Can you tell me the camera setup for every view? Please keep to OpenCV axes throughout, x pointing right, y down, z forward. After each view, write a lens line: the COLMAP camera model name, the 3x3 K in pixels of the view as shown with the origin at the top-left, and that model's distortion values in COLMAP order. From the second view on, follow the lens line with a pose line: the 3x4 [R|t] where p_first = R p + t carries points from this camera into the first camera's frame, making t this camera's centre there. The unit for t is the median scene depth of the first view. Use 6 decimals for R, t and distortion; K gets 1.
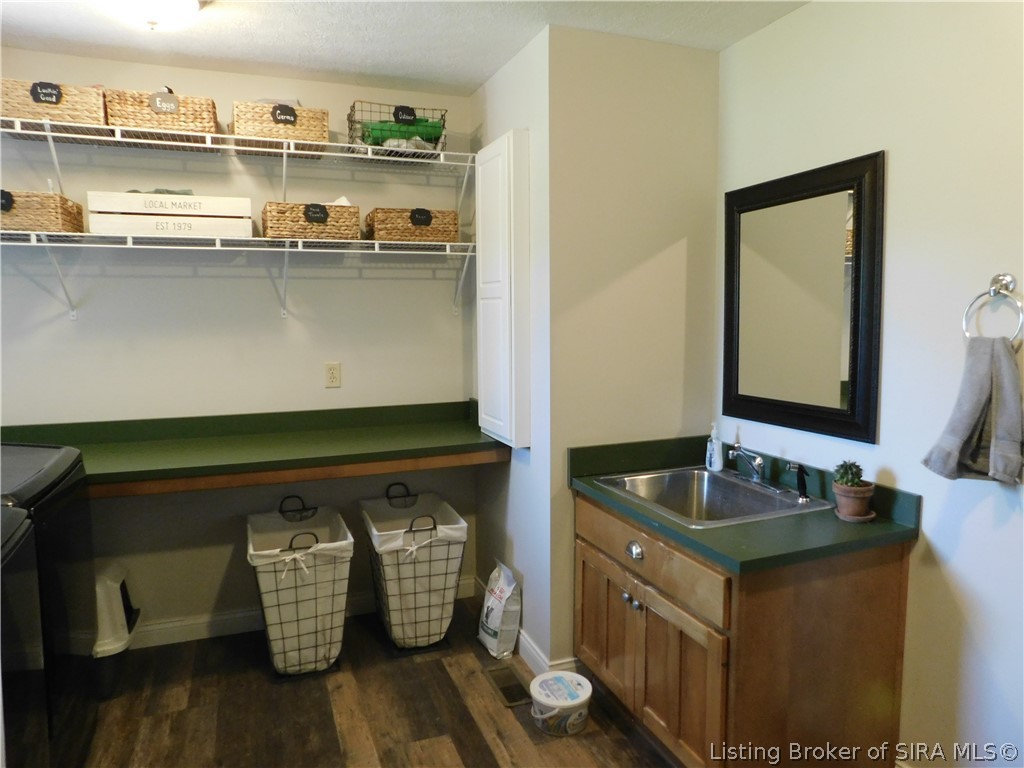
lens RADIAL K [[673.2, 0, 507.8], [0, 673.2, 381.8], [0, 0, 1]] dist [-0.068183, 0.041580]
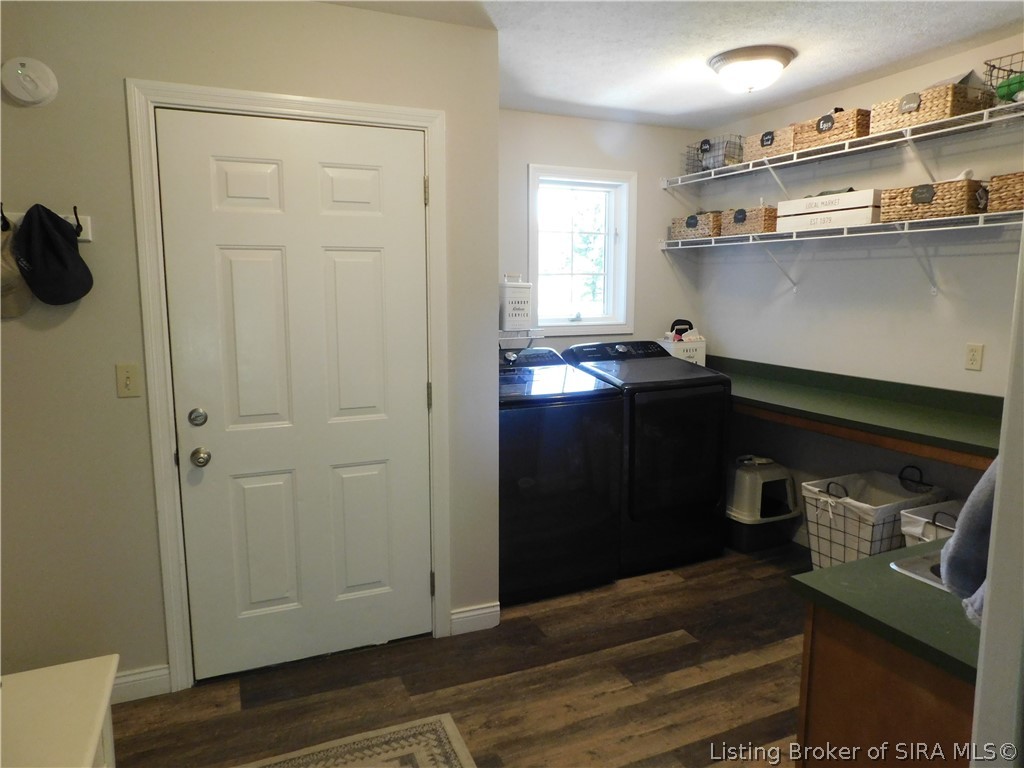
lens RADIAL K [[673.2, 0, 510.3], [0, 673.2, 383.0], [0, 0, 1]] dist [-0.068183, 0.041580]
pose [[0.046953, 0.146237, -0.988135, 0.742619], [-0.103530, 0.984611, 0.140796, -0.043555], [0.993518, 0.095690, 0.061370, 0.343233]]
